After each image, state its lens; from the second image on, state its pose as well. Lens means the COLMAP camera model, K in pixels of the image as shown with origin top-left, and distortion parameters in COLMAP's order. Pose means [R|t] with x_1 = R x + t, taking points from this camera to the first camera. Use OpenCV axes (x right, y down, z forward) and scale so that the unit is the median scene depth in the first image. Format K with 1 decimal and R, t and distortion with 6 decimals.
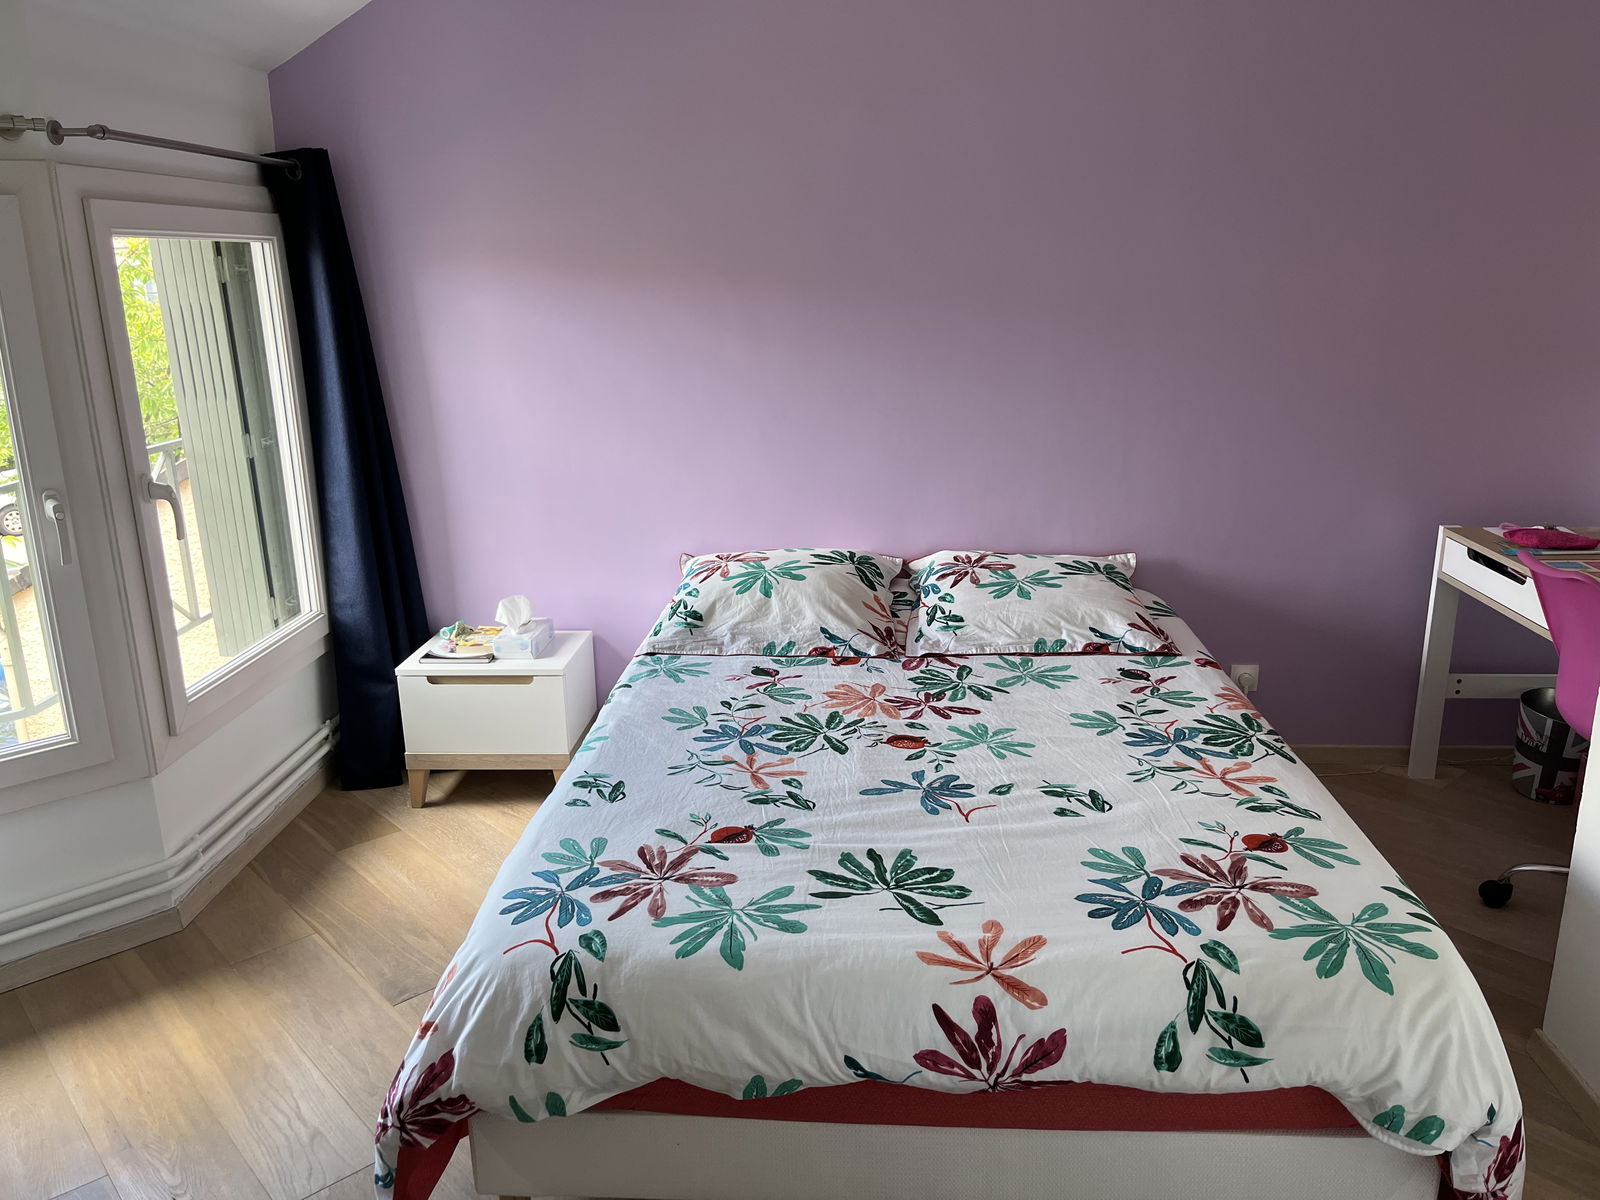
lens RADIAL K [[1208.9, 0, 800.0], [0, 1208.9, 600.0], [0, 0, 1]] dist [0.049790, -0.061993]
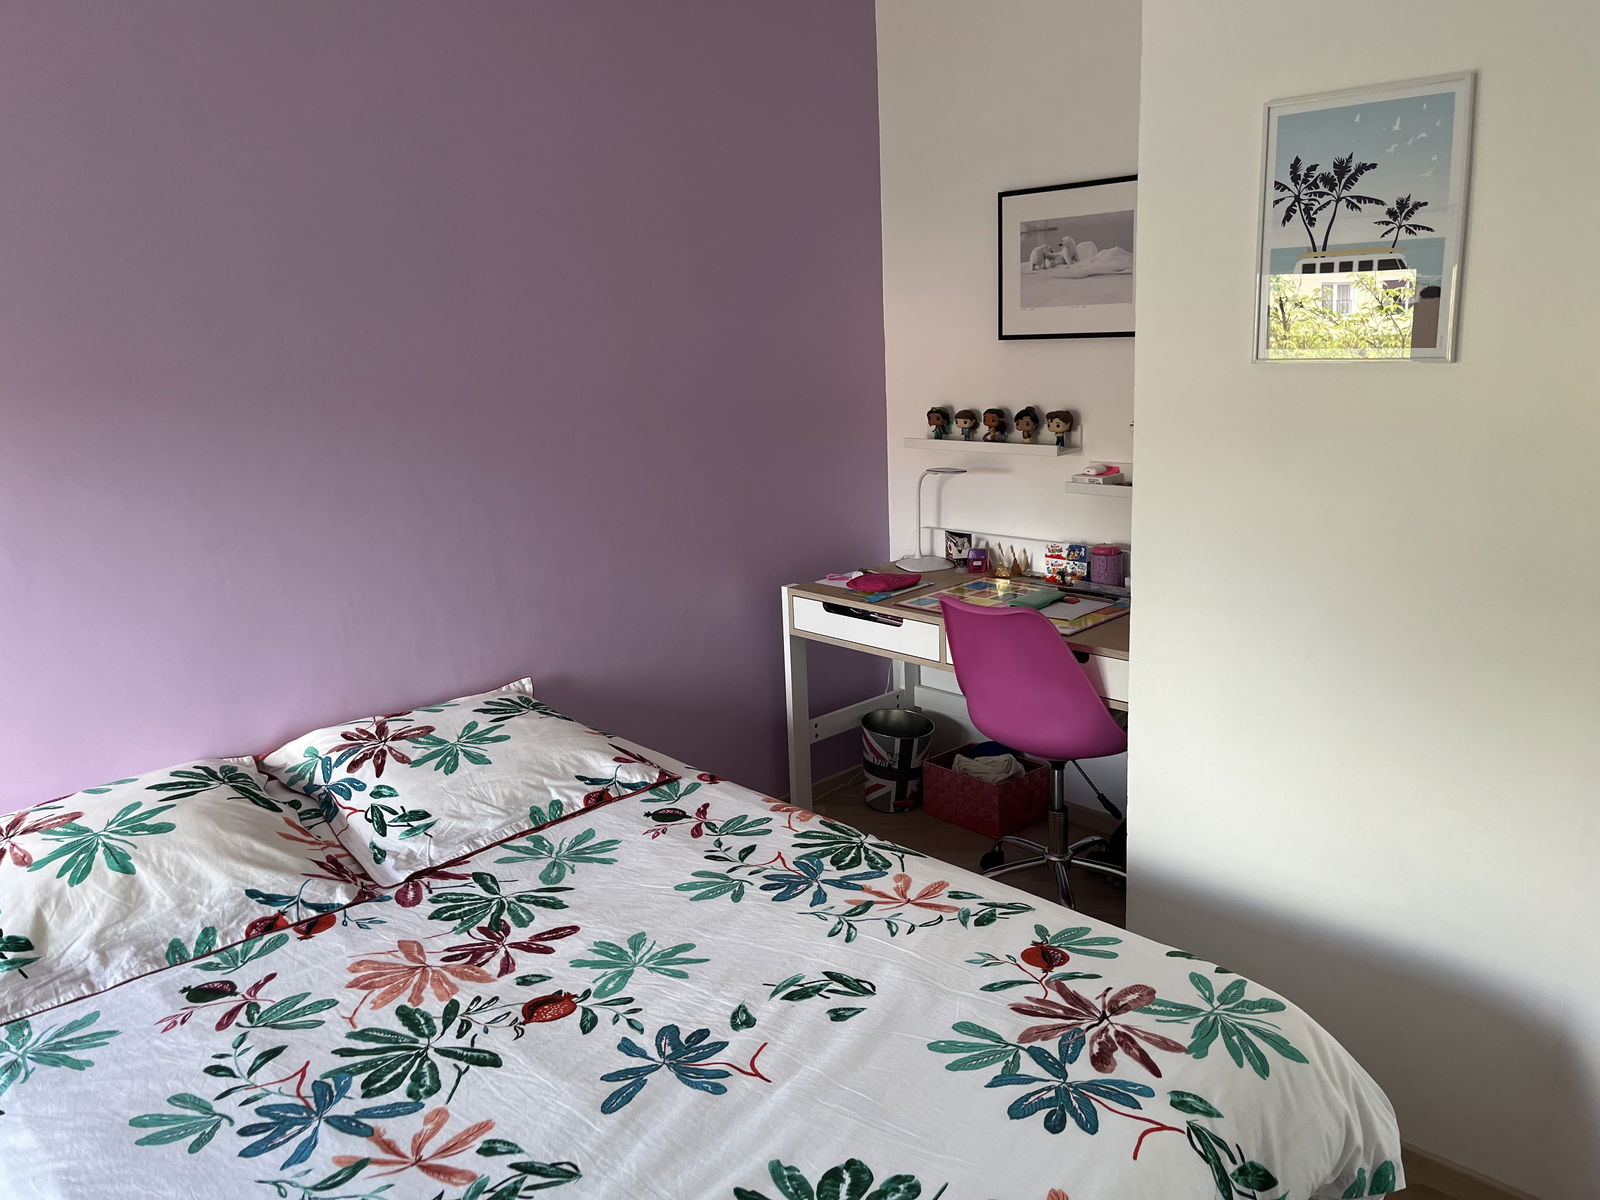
lens RADIAL K [[1208.9, 0, 800.0], [0, 1208.9, 600.0], [0, 0, 1]] dist [0.049790, -0.061993]
pose [[0.679171, -0.179483, 0.711697, -0.236656], [0.225200, 0.973829, 0.030682, -0.089751], [-0.698578, 0.139436, 0.701816, 0.303954]]
